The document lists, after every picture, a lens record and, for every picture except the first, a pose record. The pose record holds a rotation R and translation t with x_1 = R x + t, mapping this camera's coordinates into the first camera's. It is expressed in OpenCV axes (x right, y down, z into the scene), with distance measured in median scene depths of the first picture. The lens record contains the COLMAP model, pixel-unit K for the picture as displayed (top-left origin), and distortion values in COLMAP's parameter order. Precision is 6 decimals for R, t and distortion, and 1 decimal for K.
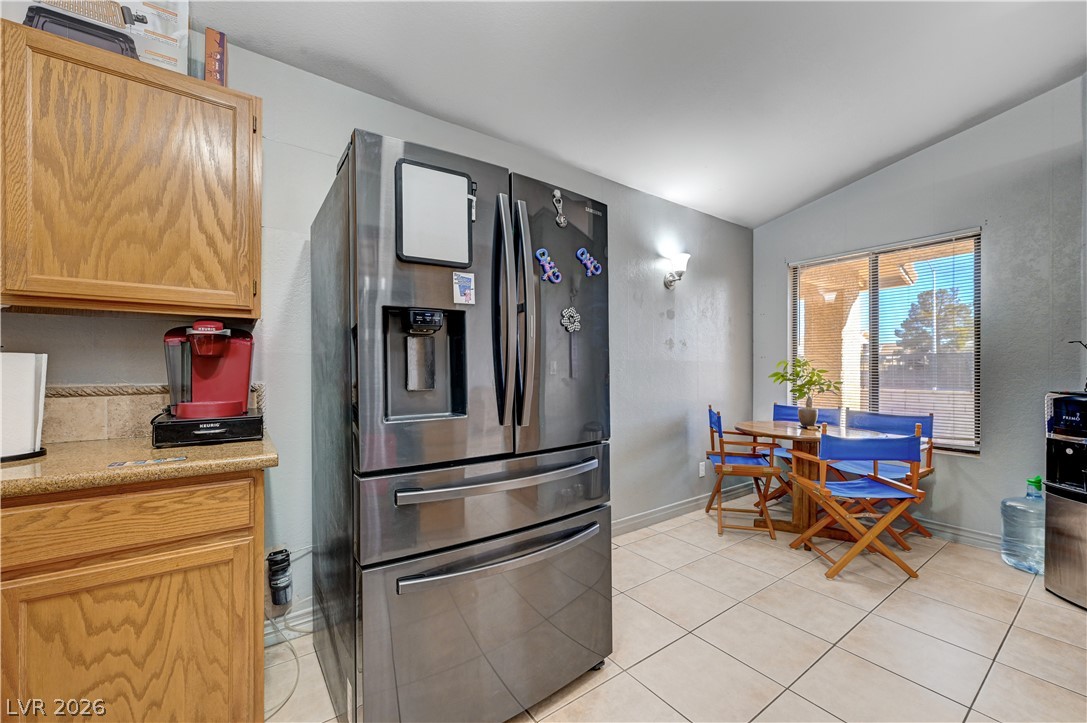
lens RADIAL K [[426.0, 0, 546.5], [0, 426.0, 367.5], [0, 0, 1]] dist [-0.001215, -0.000256]
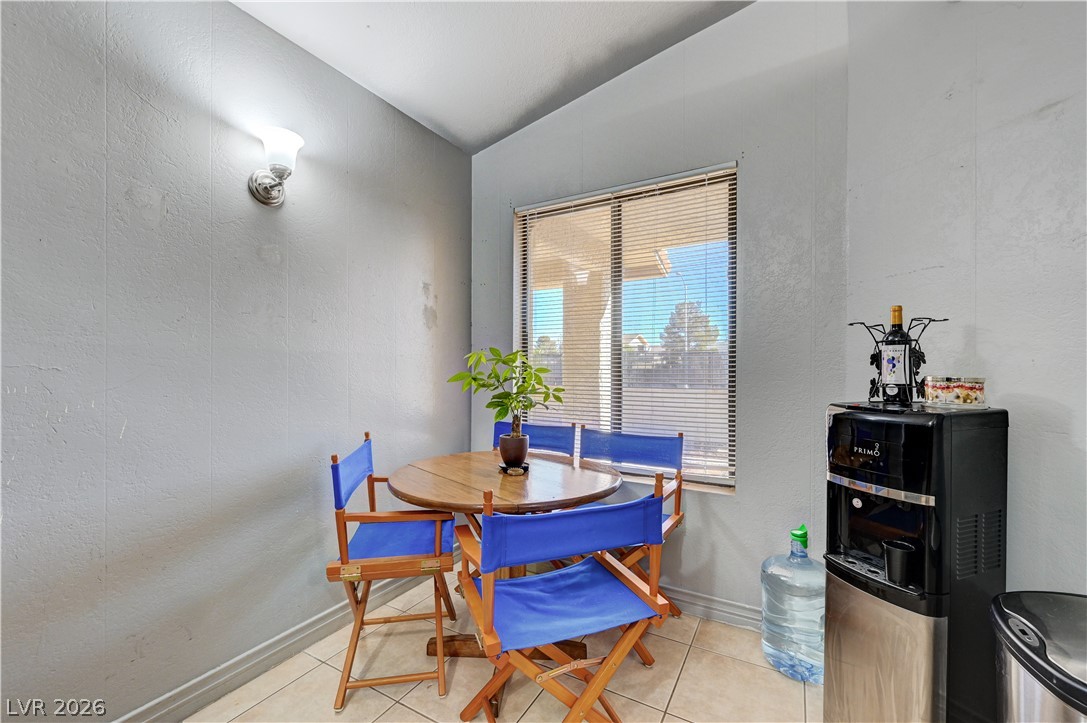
lens RADIAL K [[442.6, 0, 543.5], [0, 442.6, 361.5], [0, 0, 1]] dist [0.000625, 0.000215]
pose [[0.909905, 0.007000, 0.414758, 0.419644], [-0.003451, 0.999951, -0.009307, 0.002130], [-0.414803, 0.007037, 0.909884, 0.455431]]
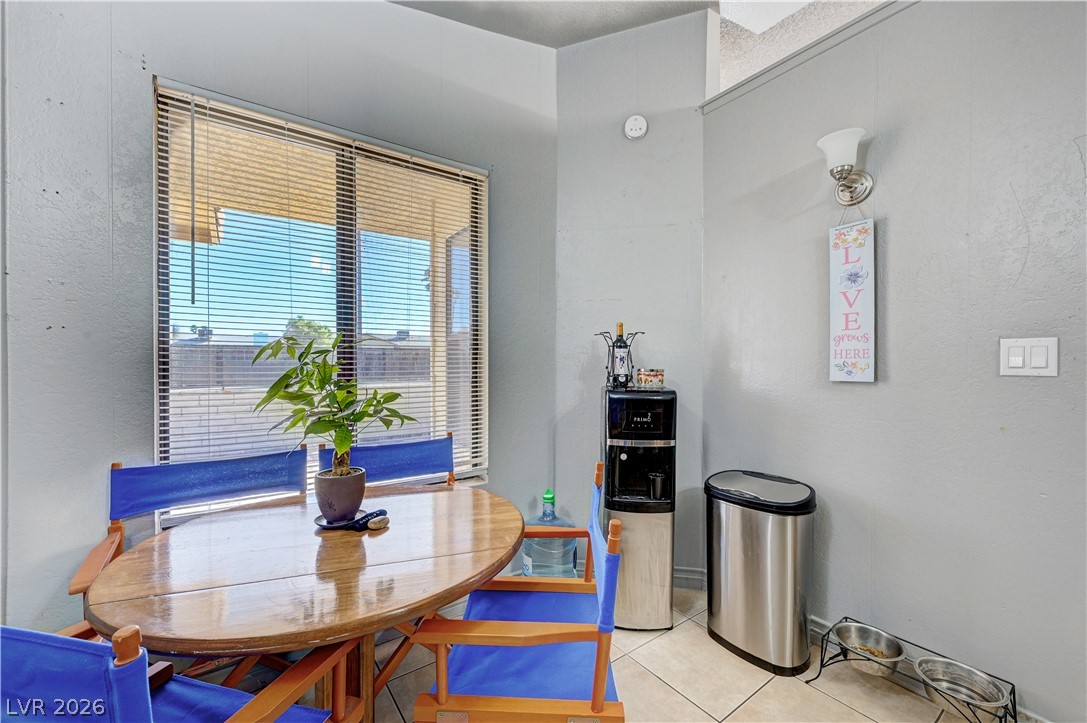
lens RADIAL K [[431.5, 0, 549.0], [0, 431.5, 365.7], [0, 0, 1]] dist [-0.001026, 0.000001]
pose [[-0.008331, -0.004775, 0.999954, 0.253154], [-0.001601, 0.999987, 0.004762, 0.003355], [-0.999964, -0.001561, -0.008339, 0.865896]]
